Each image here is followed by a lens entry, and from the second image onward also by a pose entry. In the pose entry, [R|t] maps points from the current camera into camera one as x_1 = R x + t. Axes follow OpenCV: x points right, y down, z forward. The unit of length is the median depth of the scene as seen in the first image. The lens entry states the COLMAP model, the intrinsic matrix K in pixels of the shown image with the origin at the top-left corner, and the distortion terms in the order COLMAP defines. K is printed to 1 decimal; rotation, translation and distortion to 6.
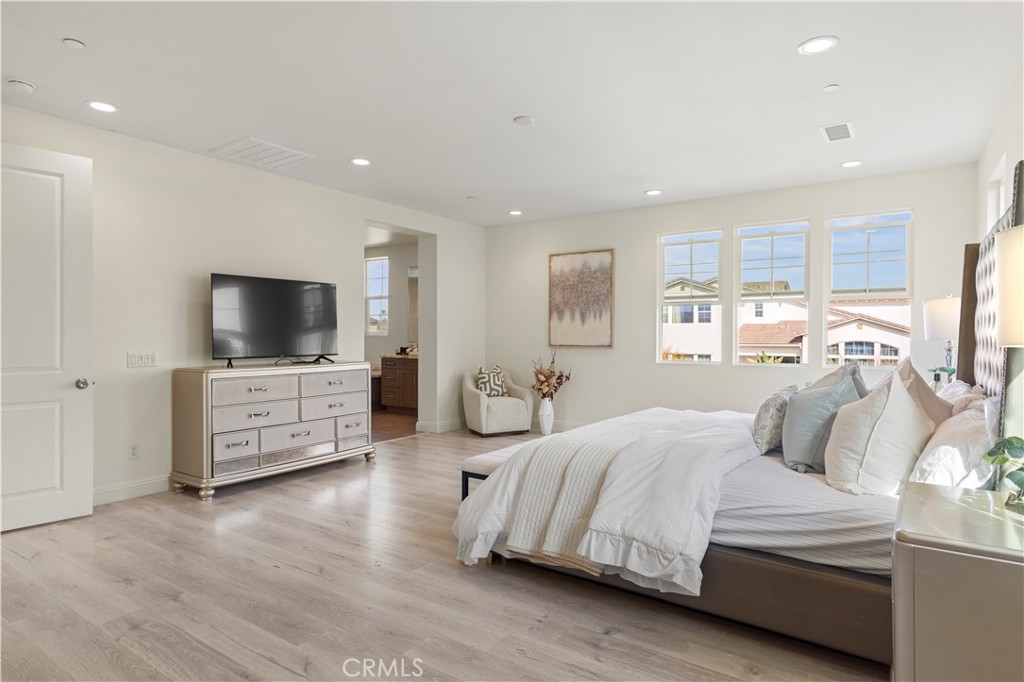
lens RADIAL K [[566.0, 0, 499.1], [0, 566.0, 341.8], [0, 0, 1]] dist [-0.000828, -0.000566]
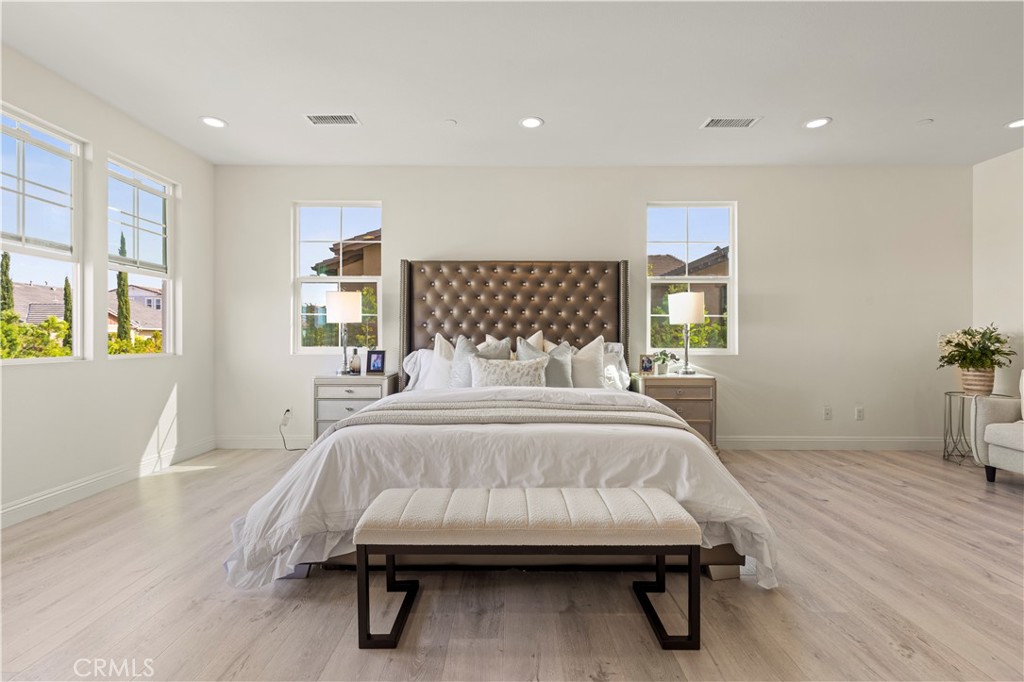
lens RADIAL K [[460.9, 0, 512.5], [0, 460.9, 335.6], [0, 0, 1]] dist [0.001576, -0.000056]
pose [[-0.586228, -0.000437, 0.810146, -0.163067], [0.002928, 0.999992, 0.002658, 0.011732], [-0.810141, 0.003930, -0.586222, 0.717831]]
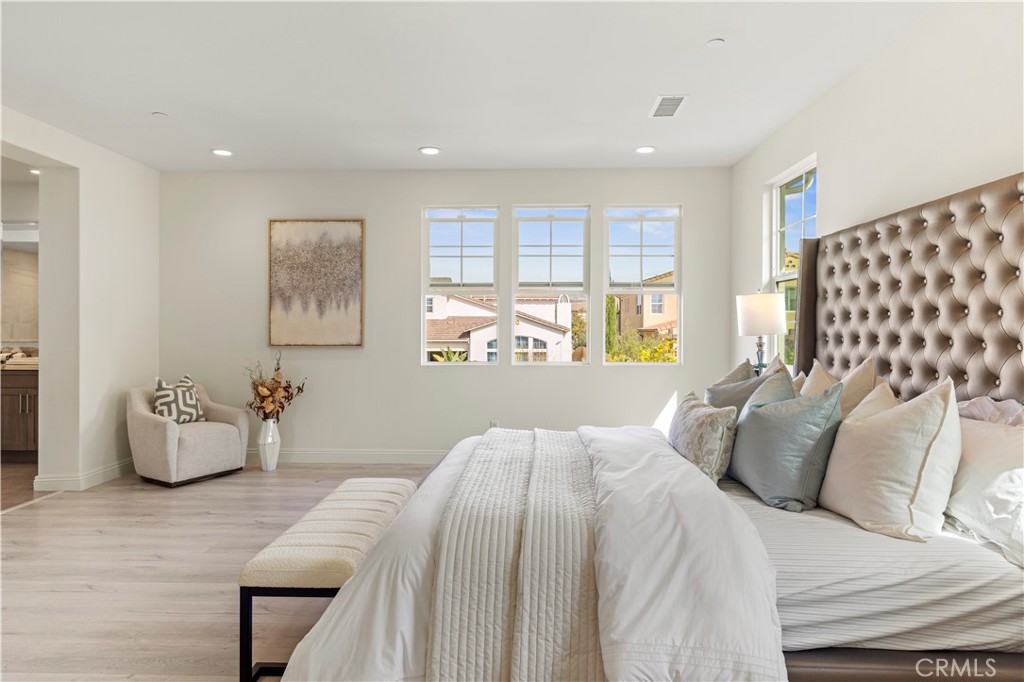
lens RADIAL K [[604.6, 0, 509.8], [0, 604.6, 331.4], [0, 0, 1]] dist [0.000249, -0.000096]
pose [[0.831800, -0.001908, 0.555073, -0.087058], [0.007624, 0.999939, -0.007988, -0.002950], [-0.555024, 0.010877, 0.831763, 0.196231]]
